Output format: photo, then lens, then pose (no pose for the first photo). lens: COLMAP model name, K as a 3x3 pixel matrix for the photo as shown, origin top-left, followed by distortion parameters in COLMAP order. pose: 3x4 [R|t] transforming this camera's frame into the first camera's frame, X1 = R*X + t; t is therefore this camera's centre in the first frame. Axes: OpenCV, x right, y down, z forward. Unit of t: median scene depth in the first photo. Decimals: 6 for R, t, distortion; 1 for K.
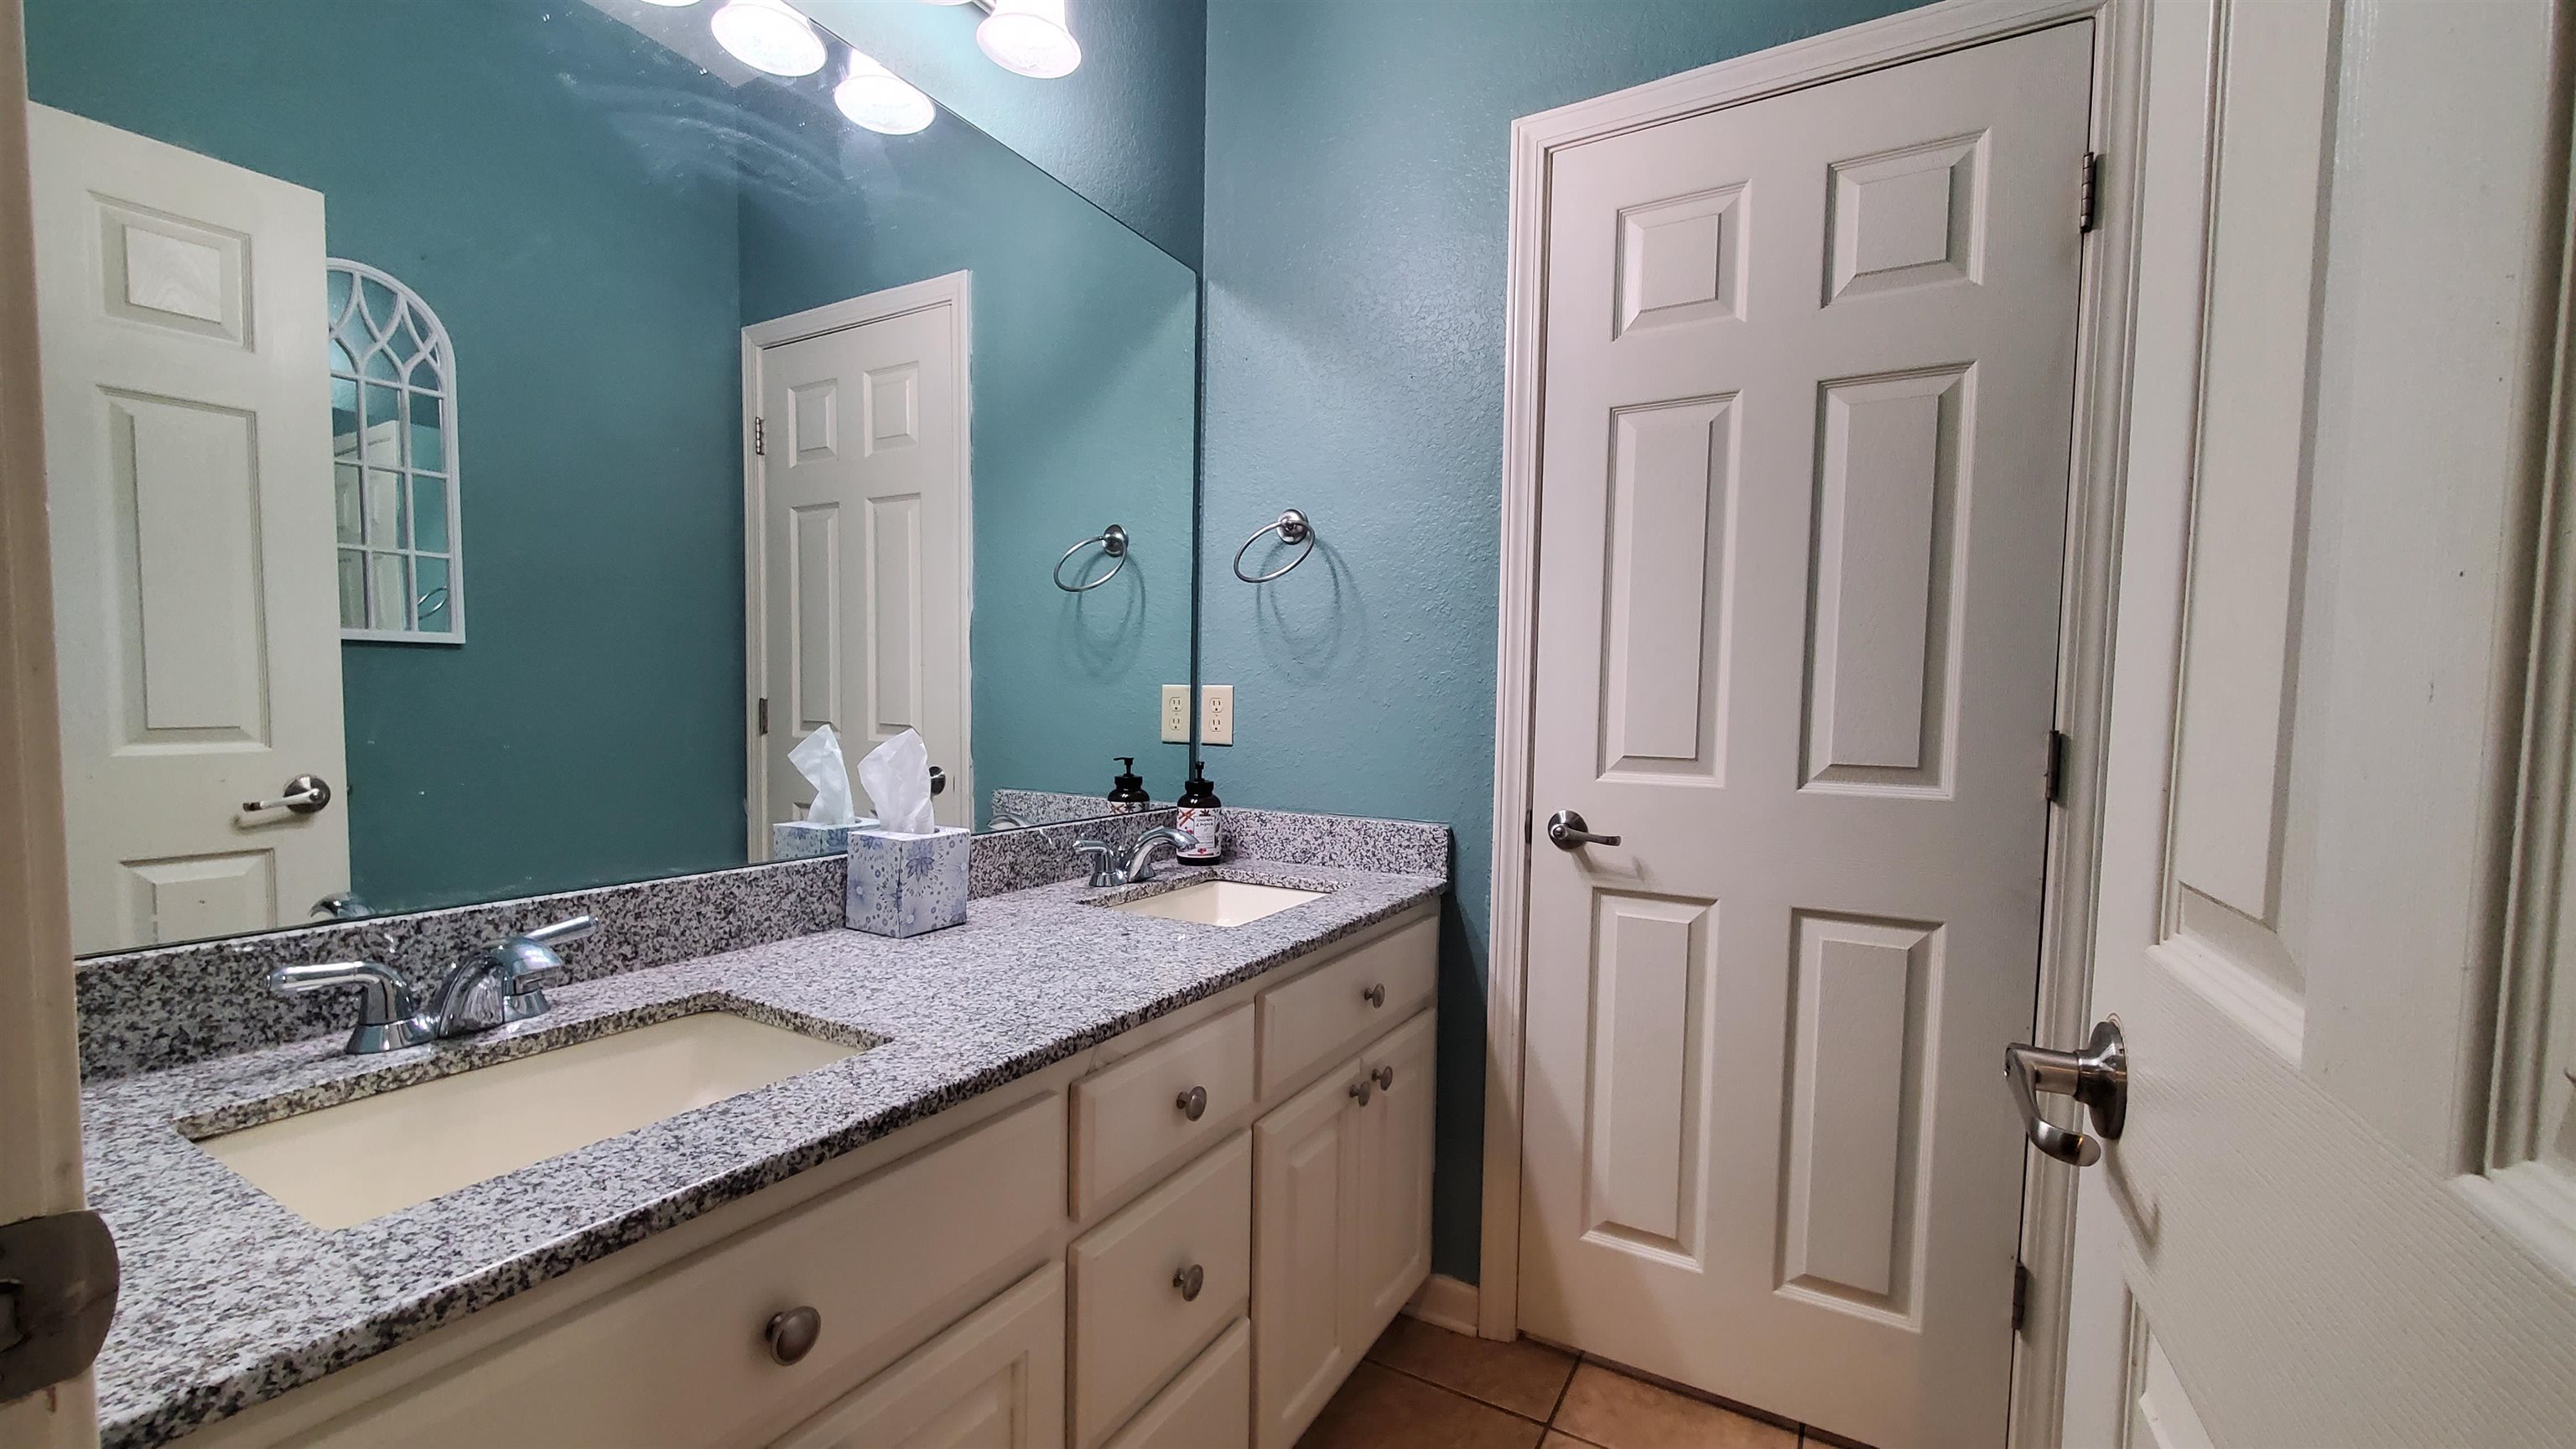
lens RADIAL K [[1027.8, 0, 1274.2], [0, 1027.8, 757.9], [0, 0, 1]] dist [-0.002261, -0.000975]
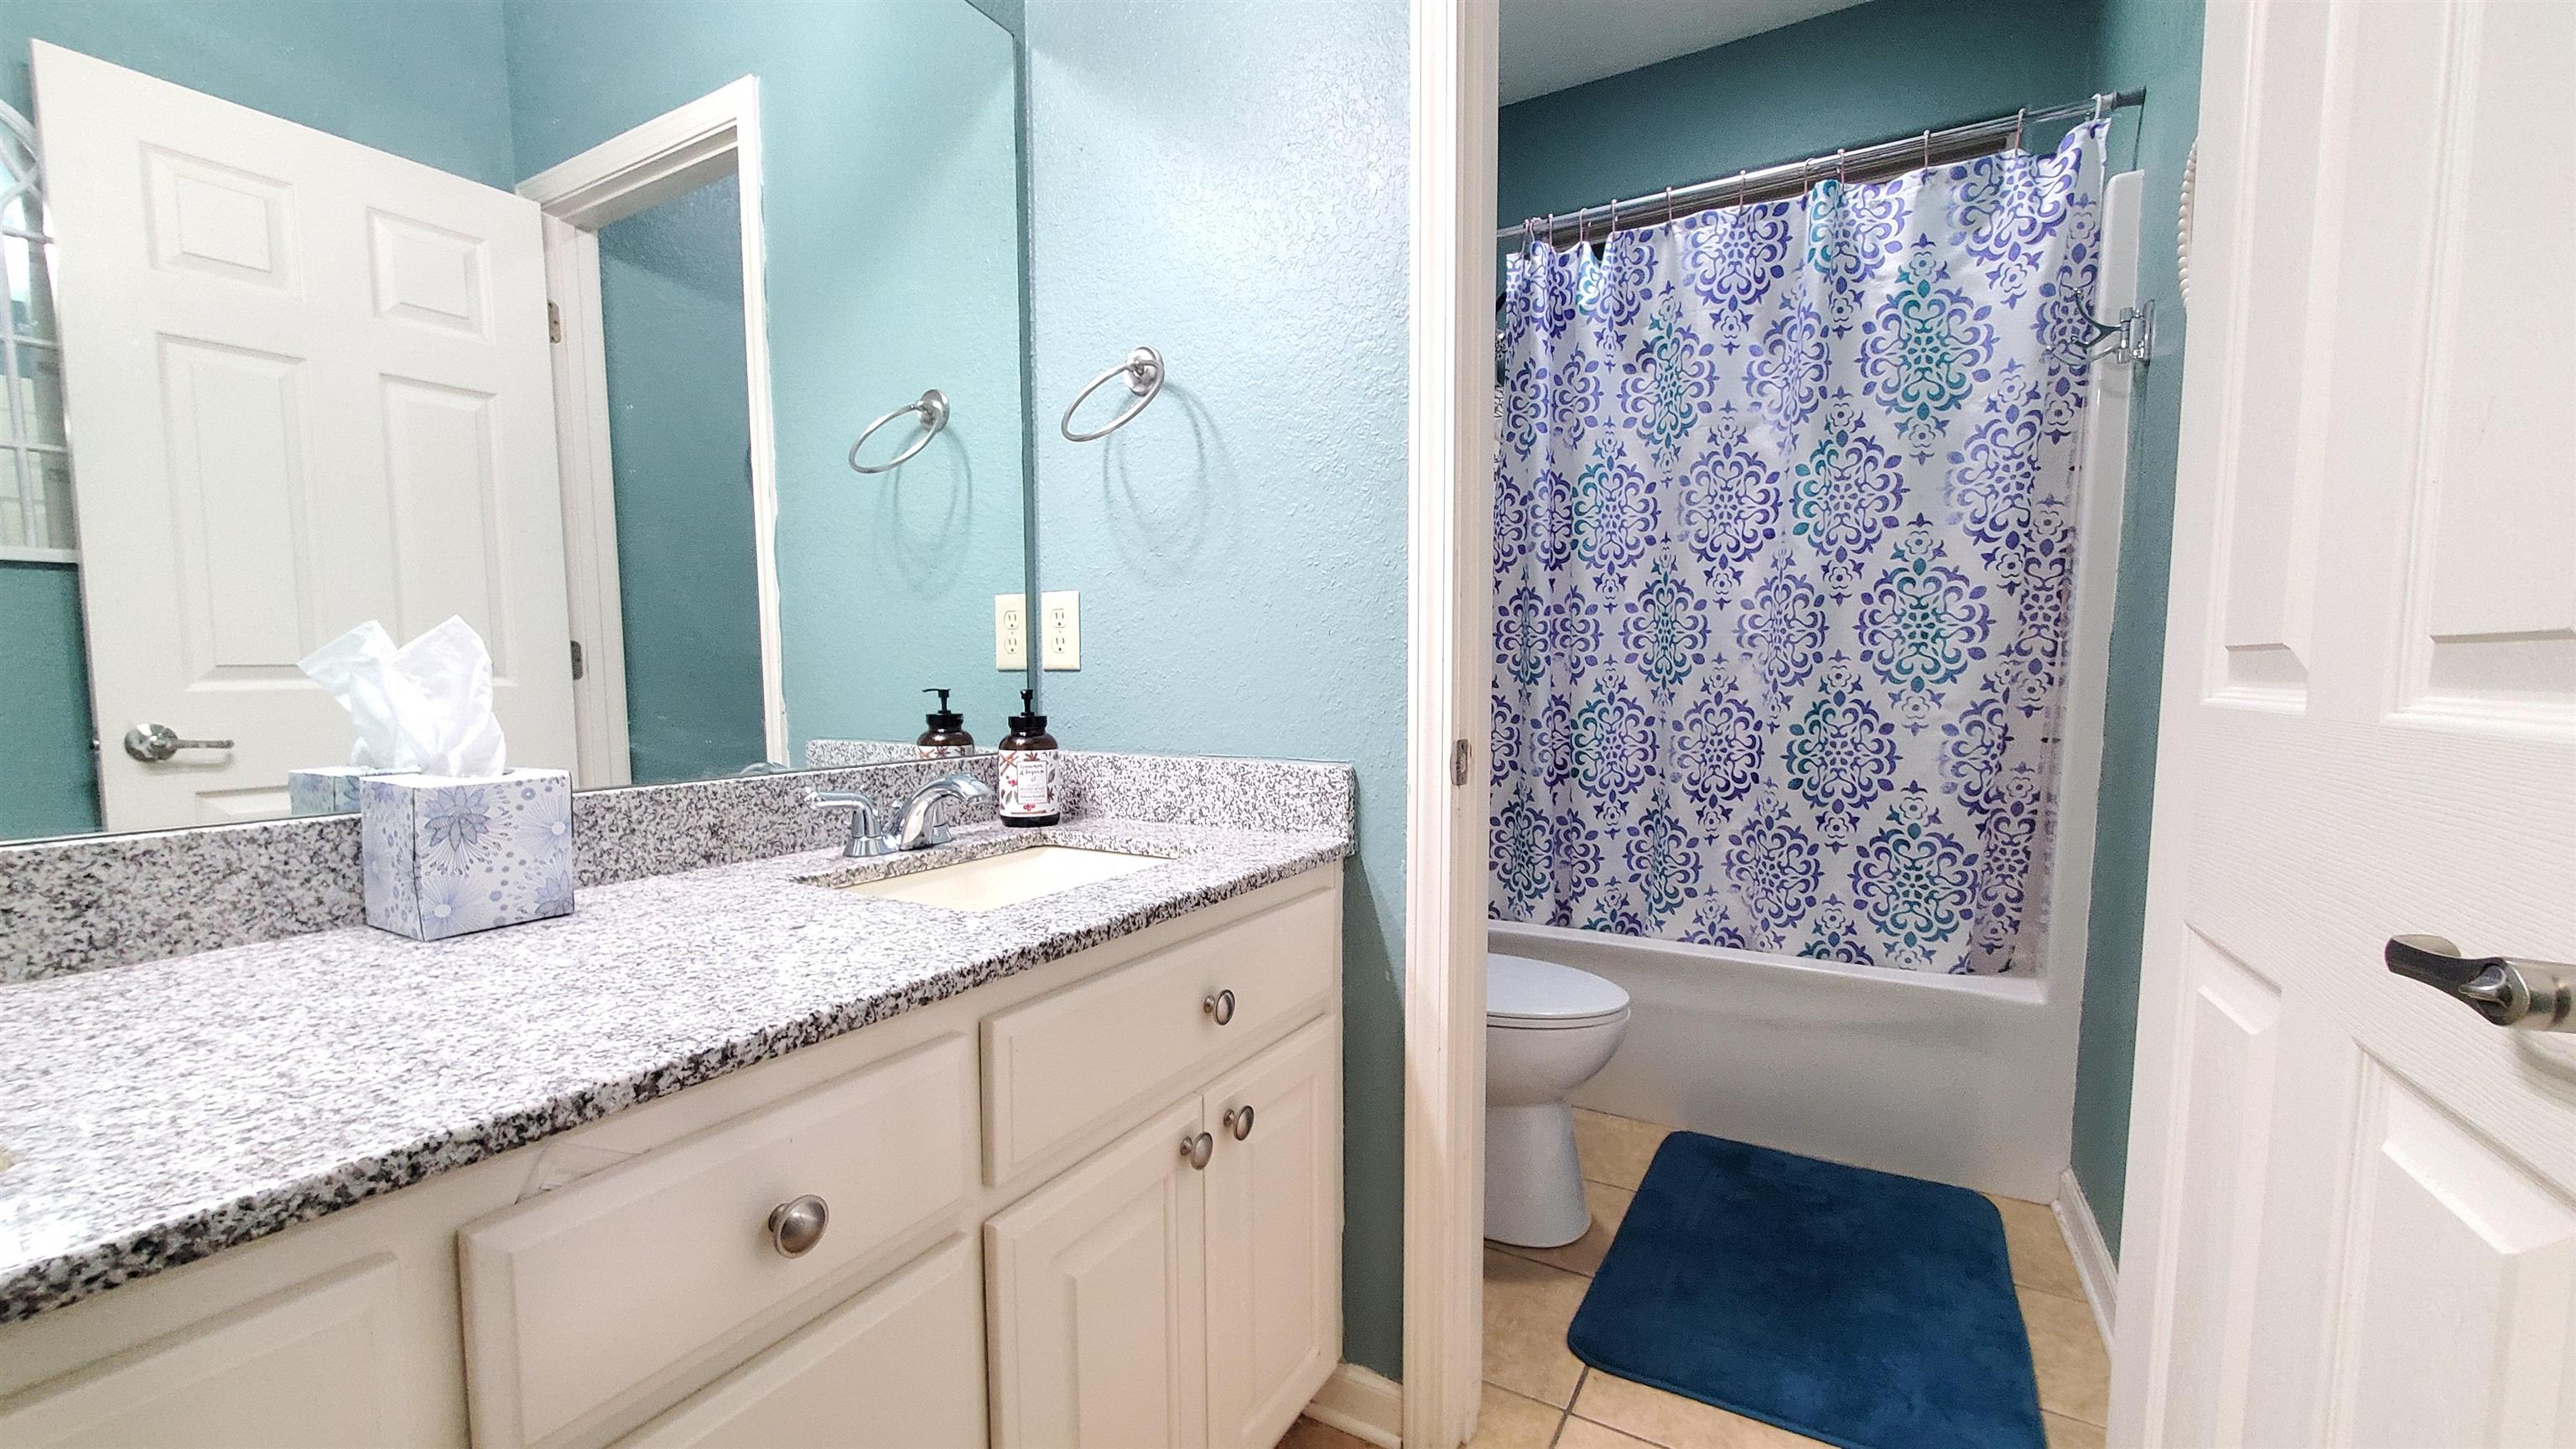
lens RADIAL K [[1031.8, 0, 1265.3], [0, 1031.8, 760.5], [0, 0, 1]] dist [0.002696, -0.000028]
pose [[0.999737, -0.020366, -0.010514, 0.119325], [0.020661, 0.999373, 0.028739, 0.040962], [0.009922, -0.028949, 0.999532, 0.270132]]
